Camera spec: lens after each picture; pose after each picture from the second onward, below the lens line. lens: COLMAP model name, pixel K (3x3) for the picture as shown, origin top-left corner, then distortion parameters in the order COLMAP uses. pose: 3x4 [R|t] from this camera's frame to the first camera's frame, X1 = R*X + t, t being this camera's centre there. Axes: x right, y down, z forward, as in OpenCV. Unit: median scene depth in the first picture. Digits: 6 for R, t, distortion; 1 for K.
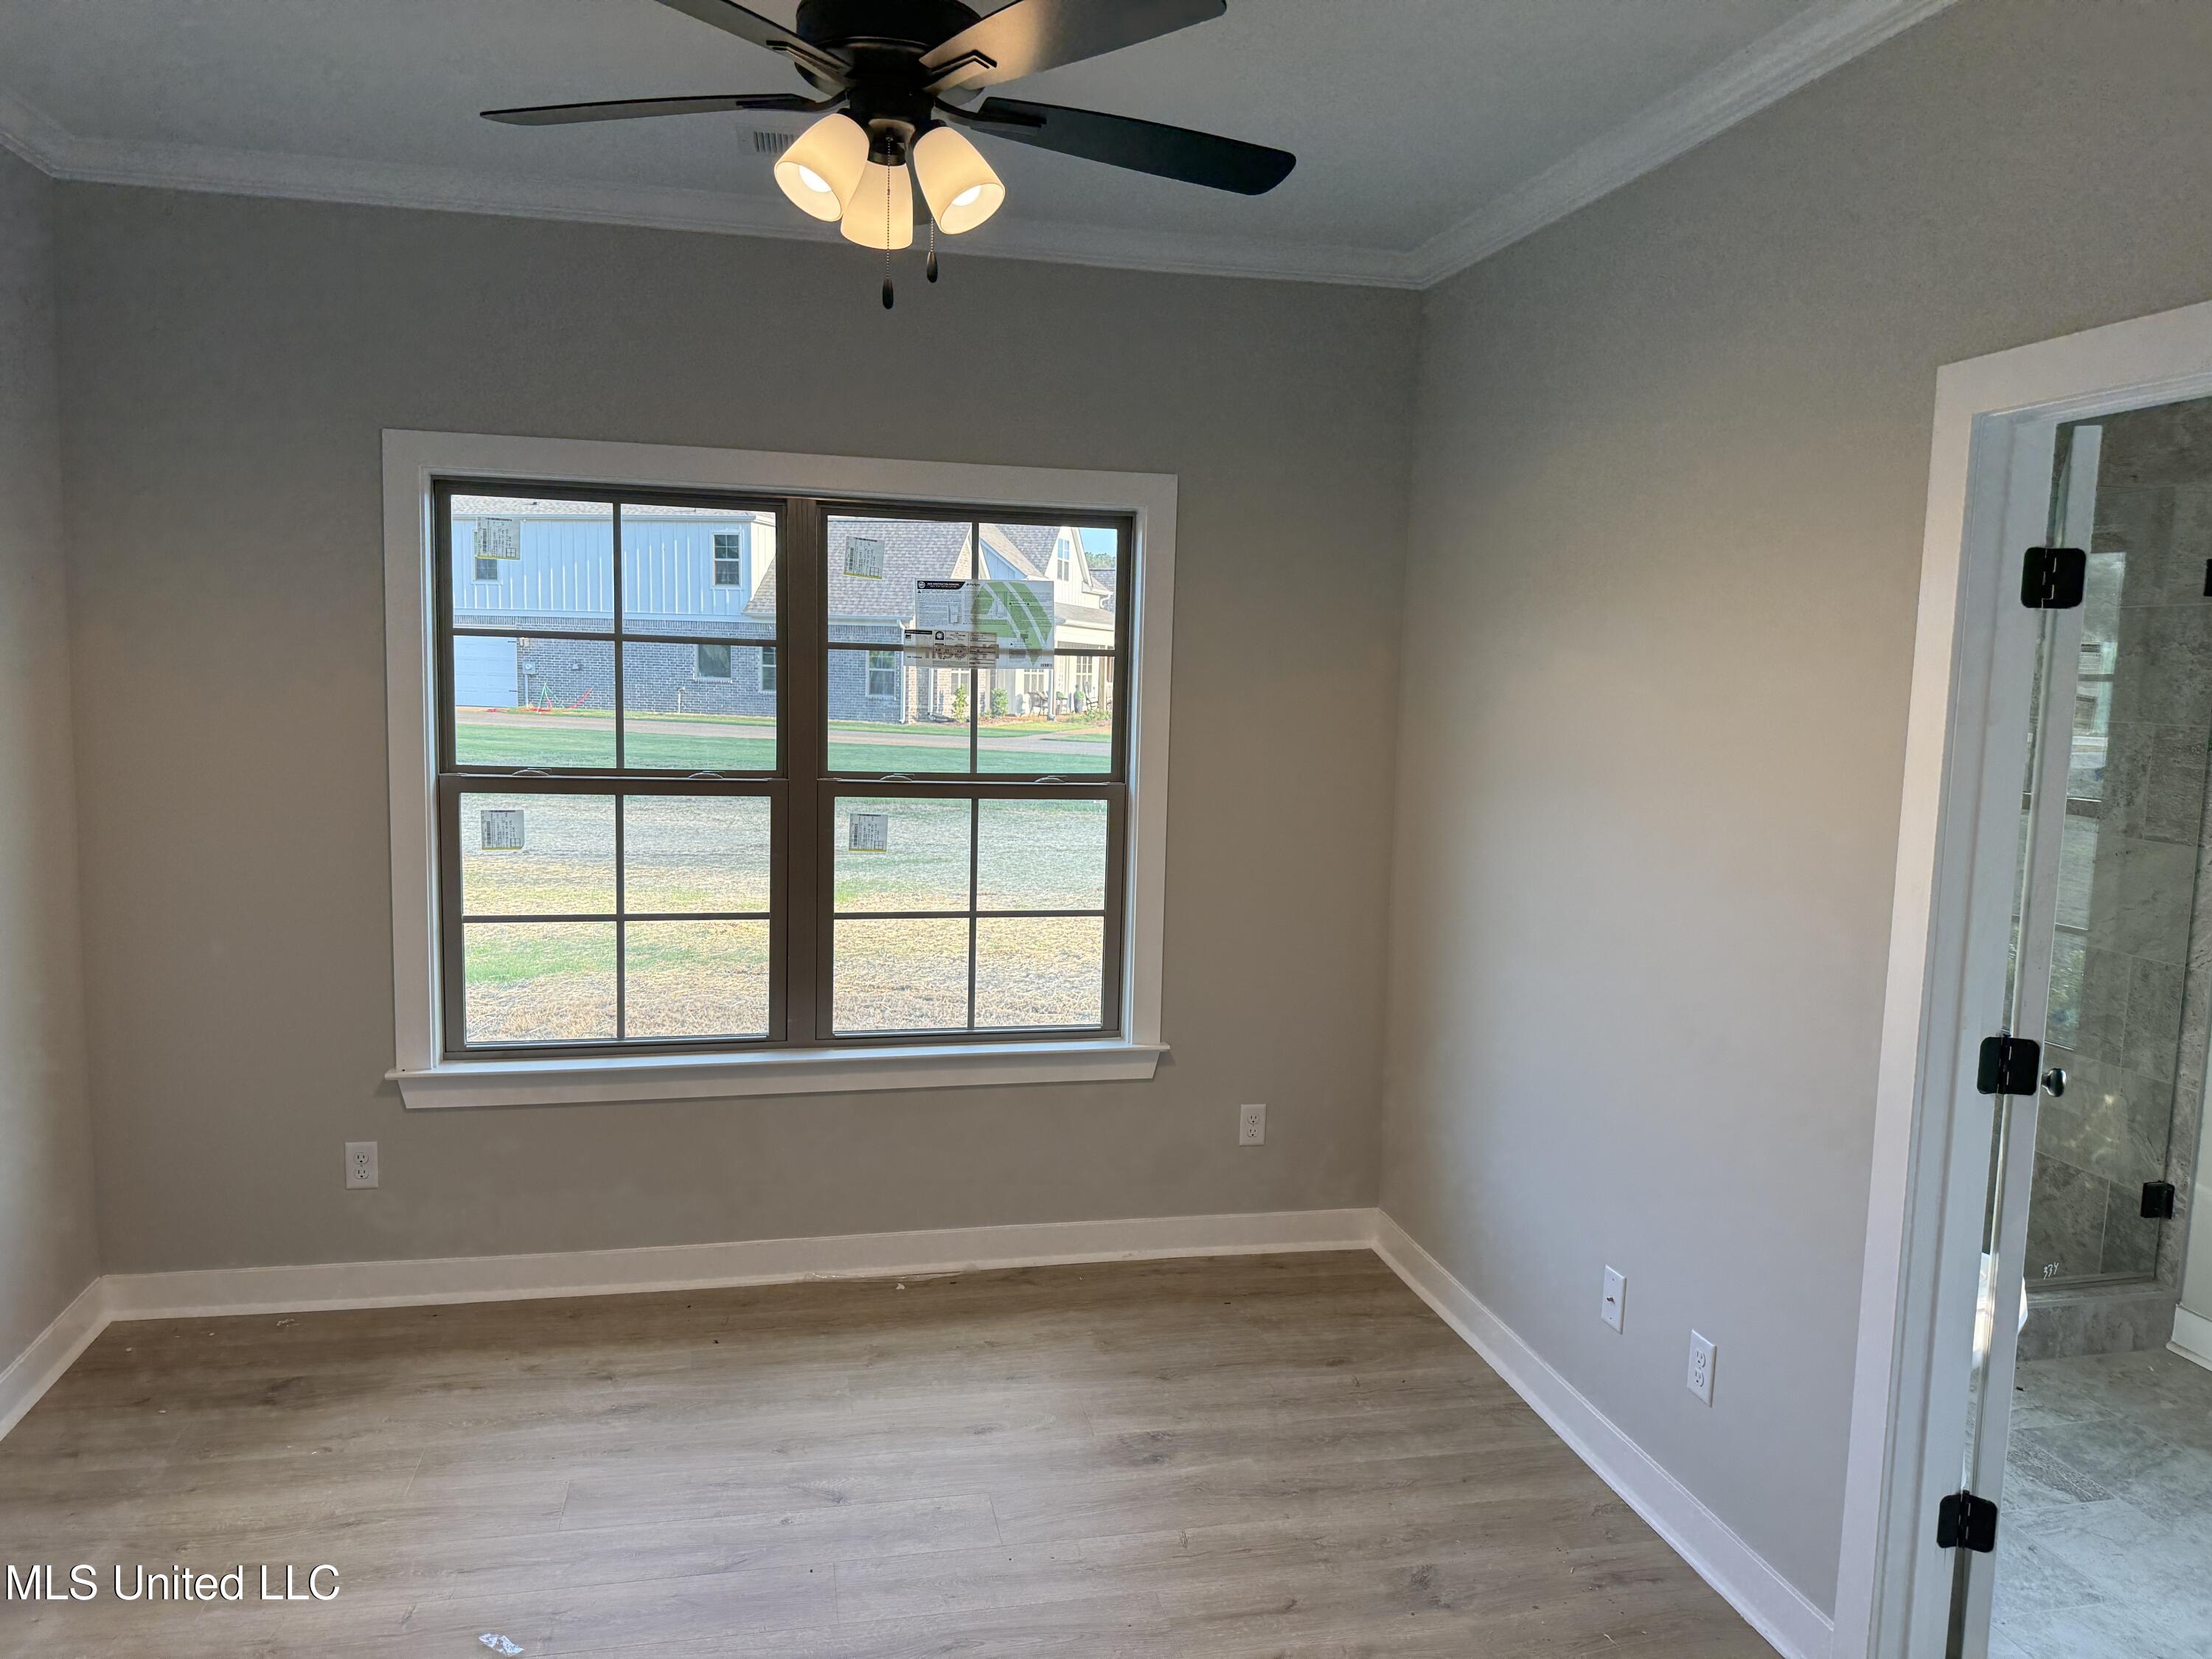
lens RADIAL K [[1598.3, 0, 1115.6], [0, 1598.3, 848.0], [0, 0, 1]] dist [0.012311, 0.000214]
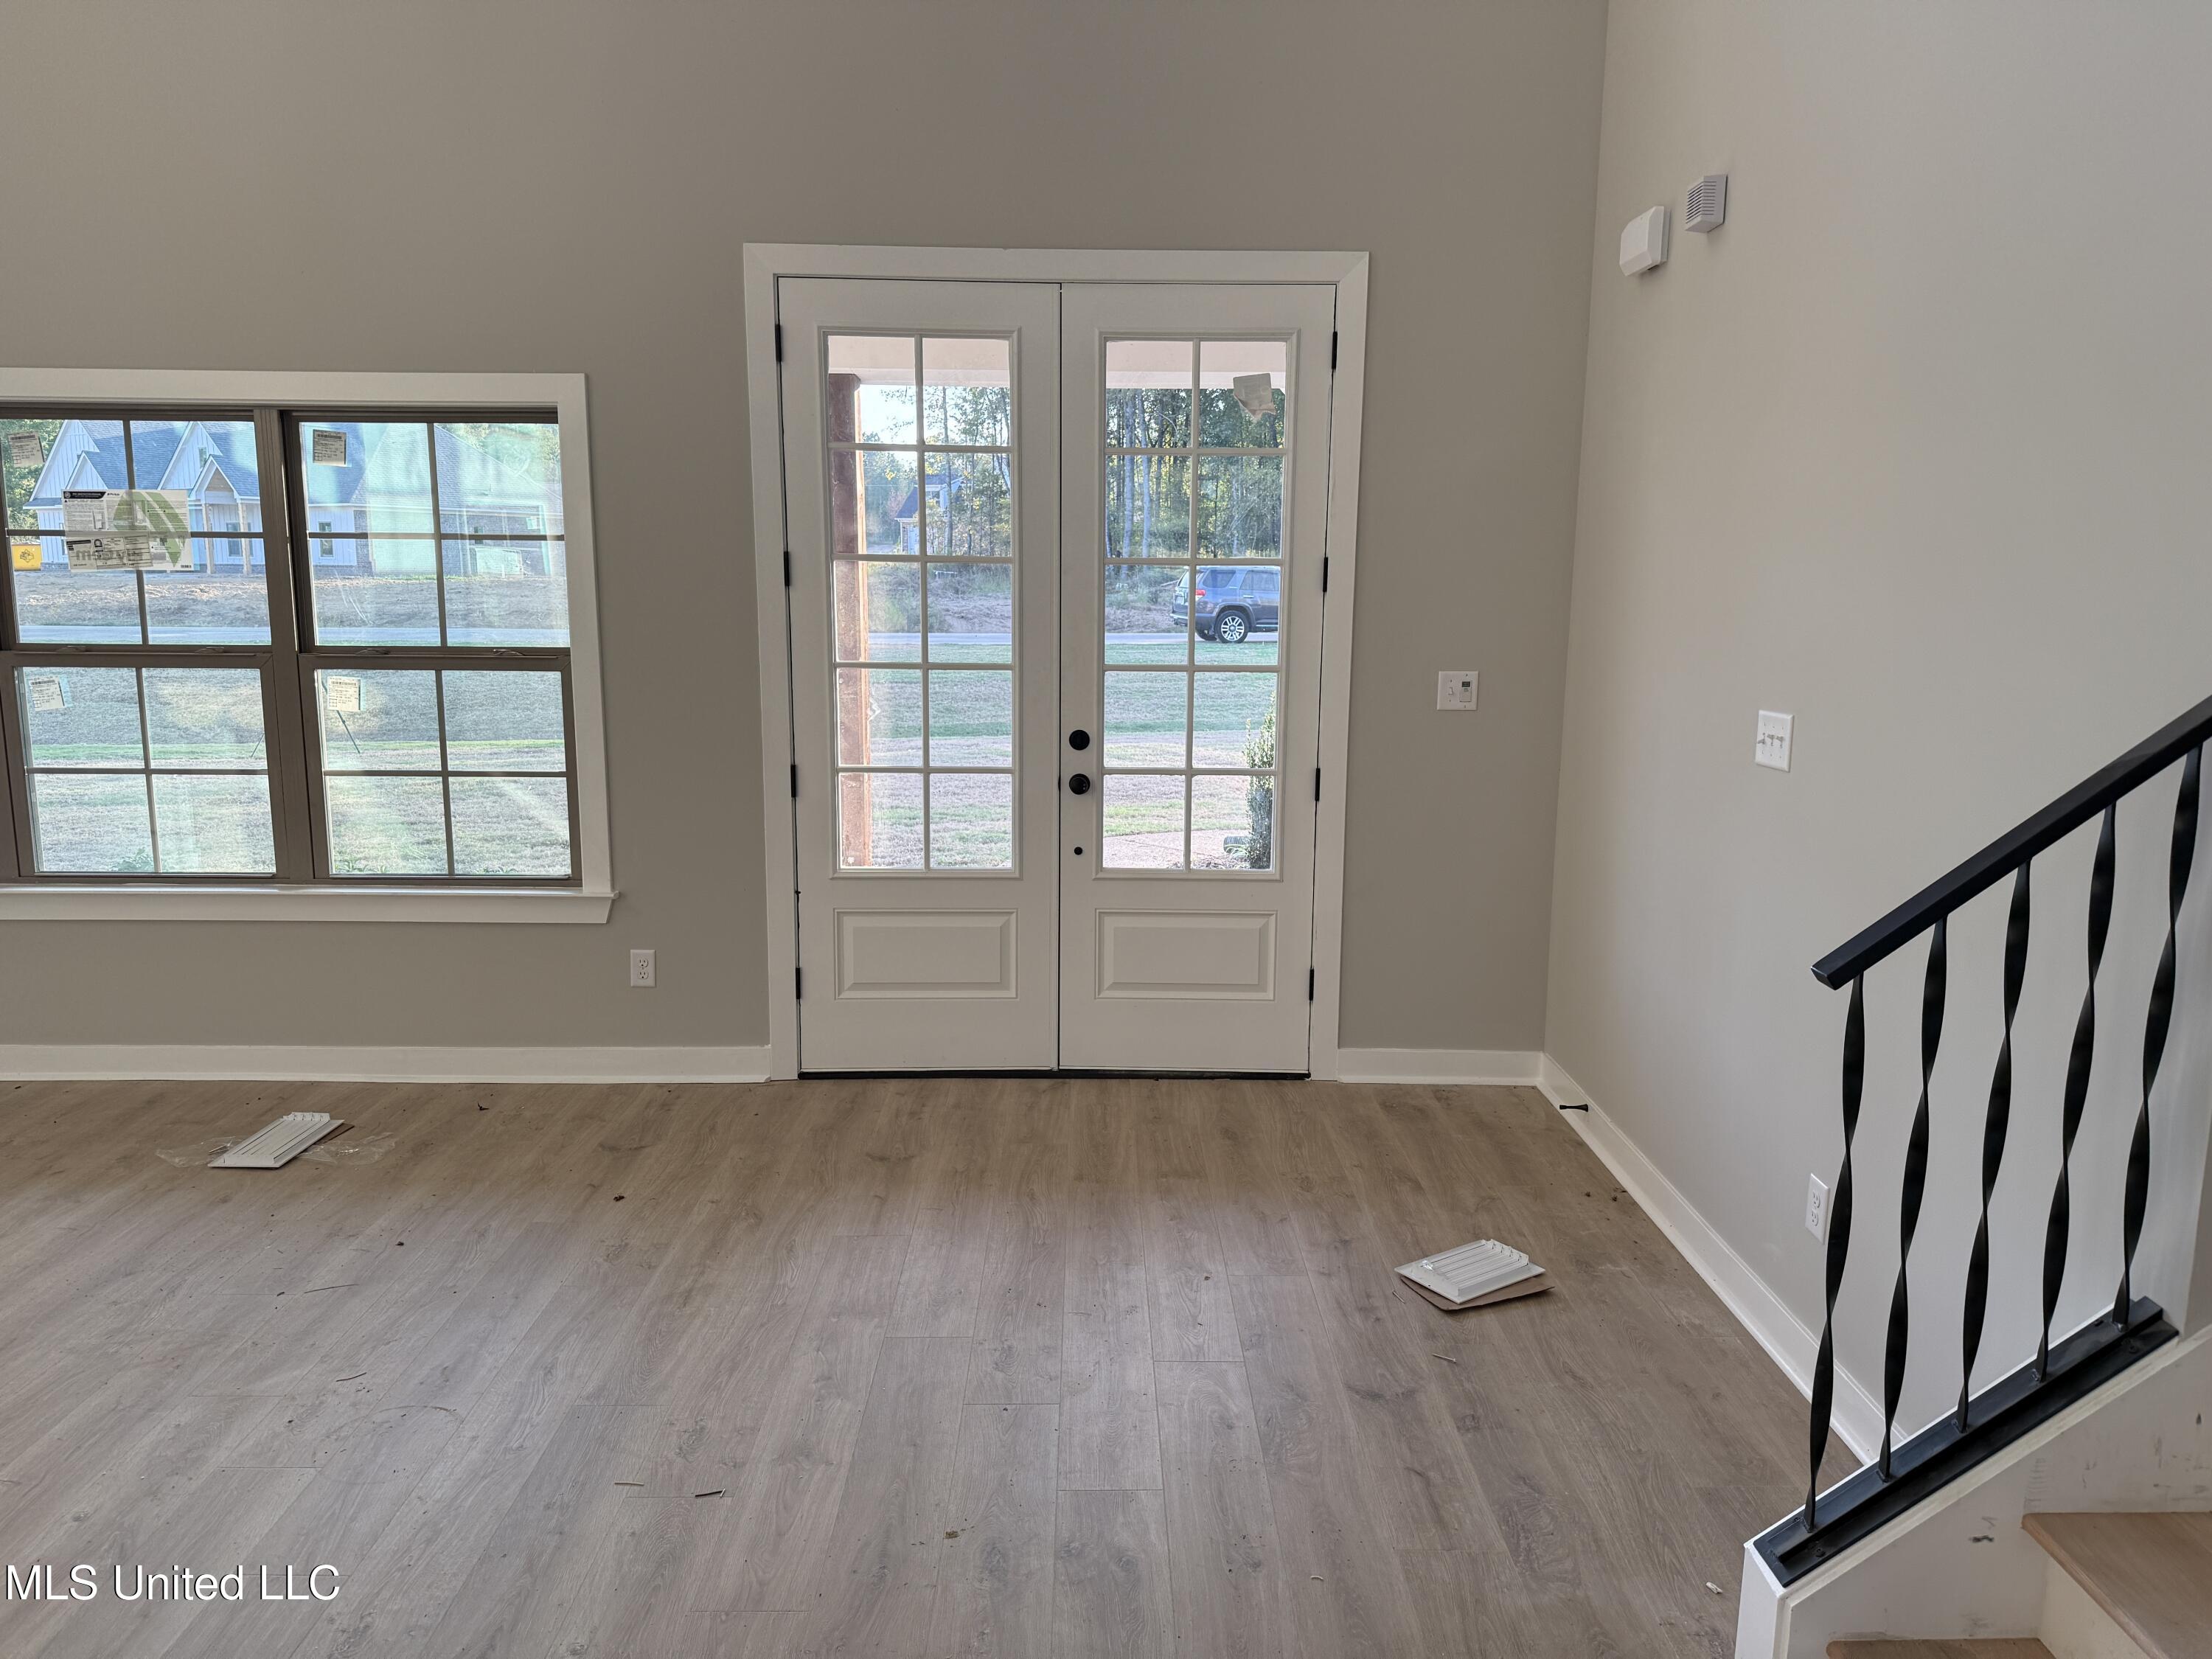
lens RADIAL K [[1374.5, 0, 1148.9], [0, 1374.5, 834.0], [0, 0, 1]] dist [-0.005331, -0.007486]
pose [[0.976451, 0.027130, -0.214029, 0.689053], [-0.009764, 0.996602, 0.081782, -0.000399], [0.215520, -0.077766, 0.973398, 0.169271]]
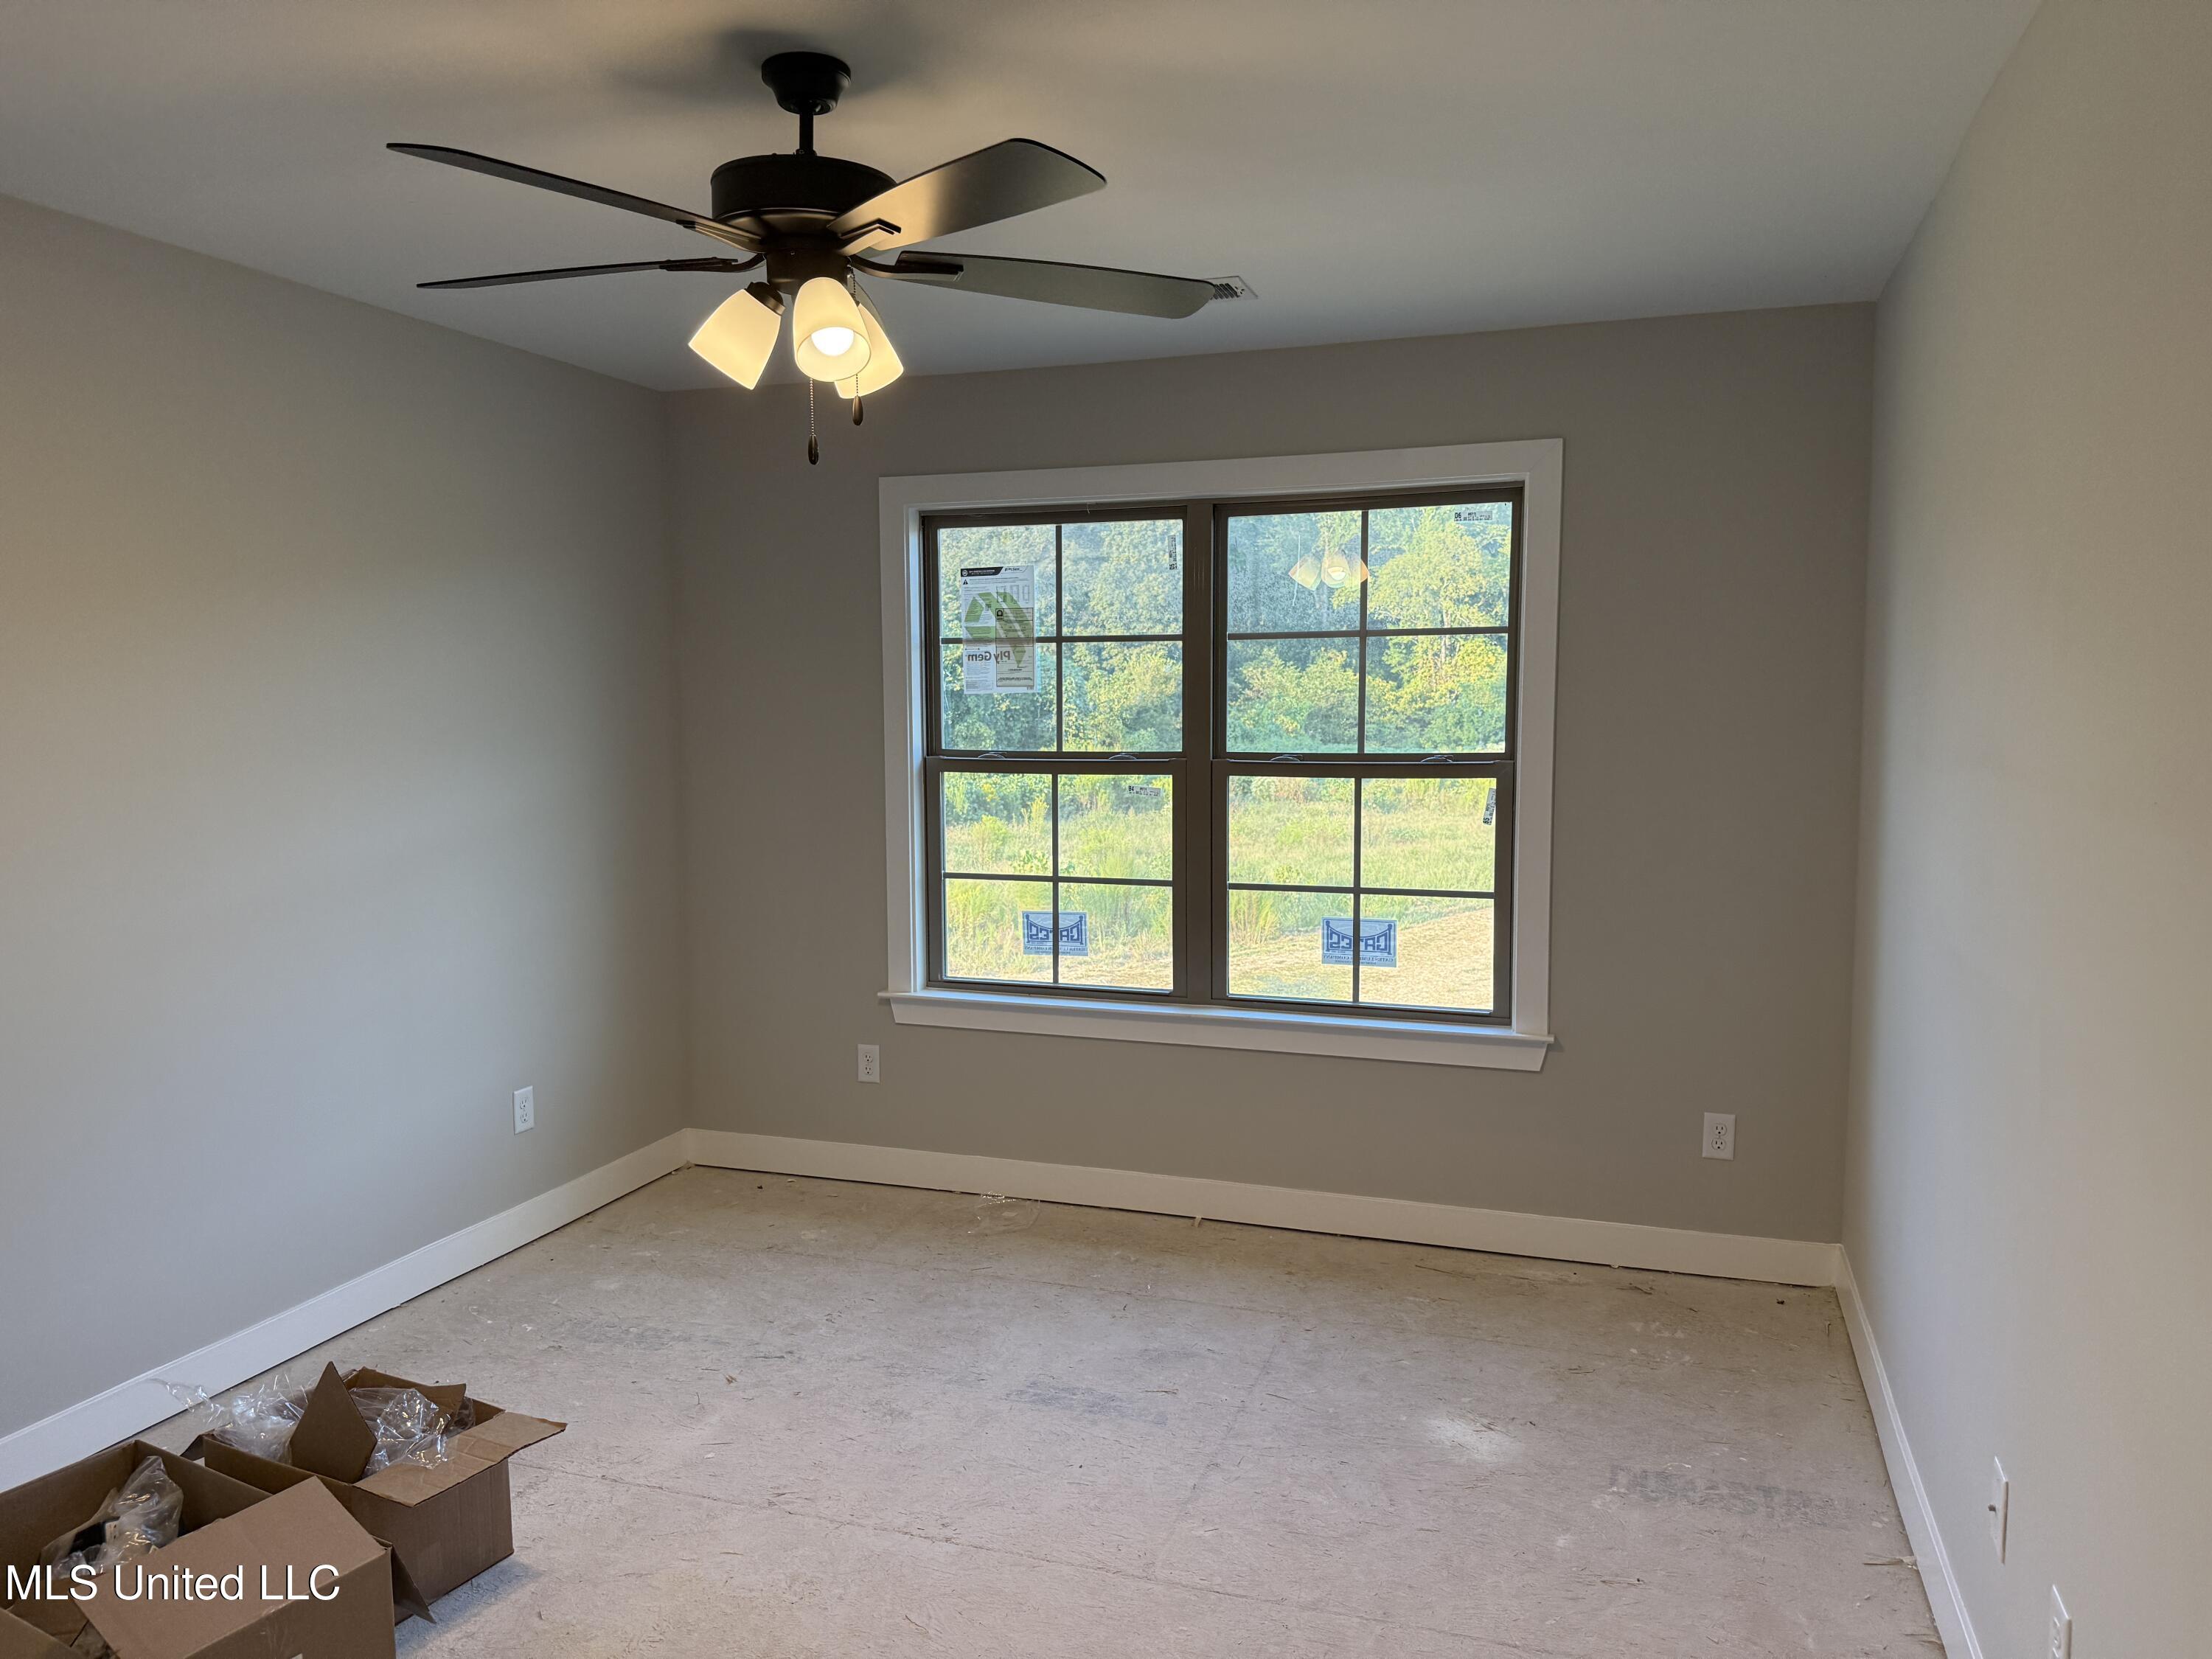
lens RADIAL K [[1540.3, 0, 1090.1], [0, 1540.3, 851.8], [0, 0, 1]] dist [-0.001202, -0.007797]
pose [[0.829395, 0.032330, -0.557726, 0.323295], [-0.025191, 0.999473, 0.020475, 0.000073], [0.558094, -0.002932, 0.829773, 0.078779]]
